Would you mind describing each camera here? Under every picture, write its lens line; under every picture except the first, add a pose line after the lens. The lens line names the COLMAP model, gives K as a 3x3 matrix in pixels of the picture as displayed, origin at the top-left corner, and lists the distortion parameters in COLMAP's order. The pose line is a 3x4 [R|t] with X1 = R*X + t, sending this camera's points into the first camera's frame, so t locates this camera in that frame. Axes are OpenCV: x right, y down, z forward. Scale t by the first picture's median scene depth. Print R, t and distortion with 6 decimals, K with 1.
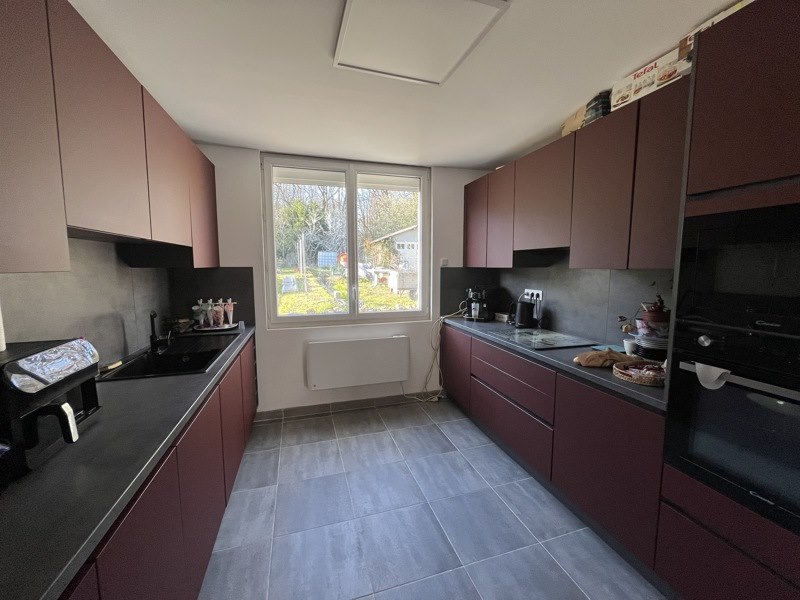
lens RADIAL K [[324.7, 0, 400.0], [0, 324.7, 300.0], [0, 0, 1]] dist [-0.003415, 0.000150]
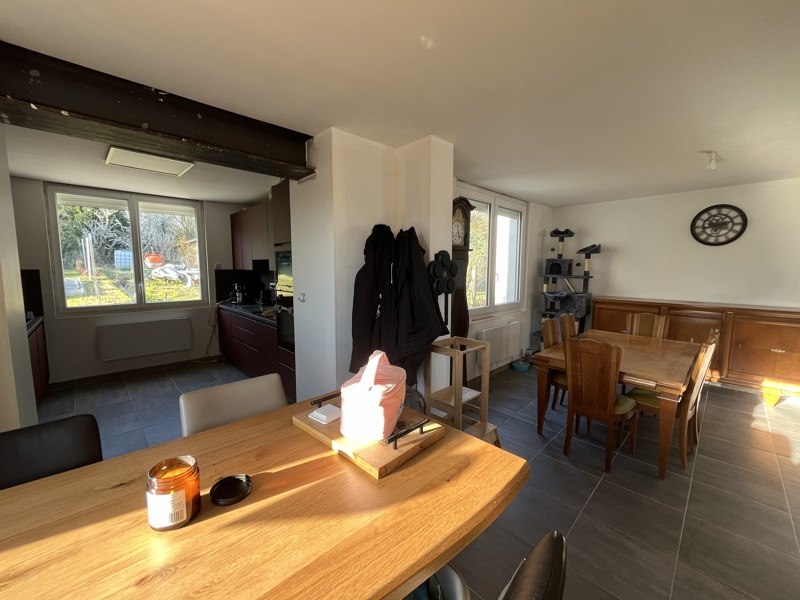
lens RADIAL K [[324.7, 0, 400.0], [0, 324.7, 300.0], [0, 0, 1]] dist [-0.003415, 0.000150]
pose [[0.892501, -0.040602, 0.449214, 0.208928], [0.042478, 0.999080, 0.005907, 0.063100], [-0.449041, 0.013810, 0.893405, -0.678904]]
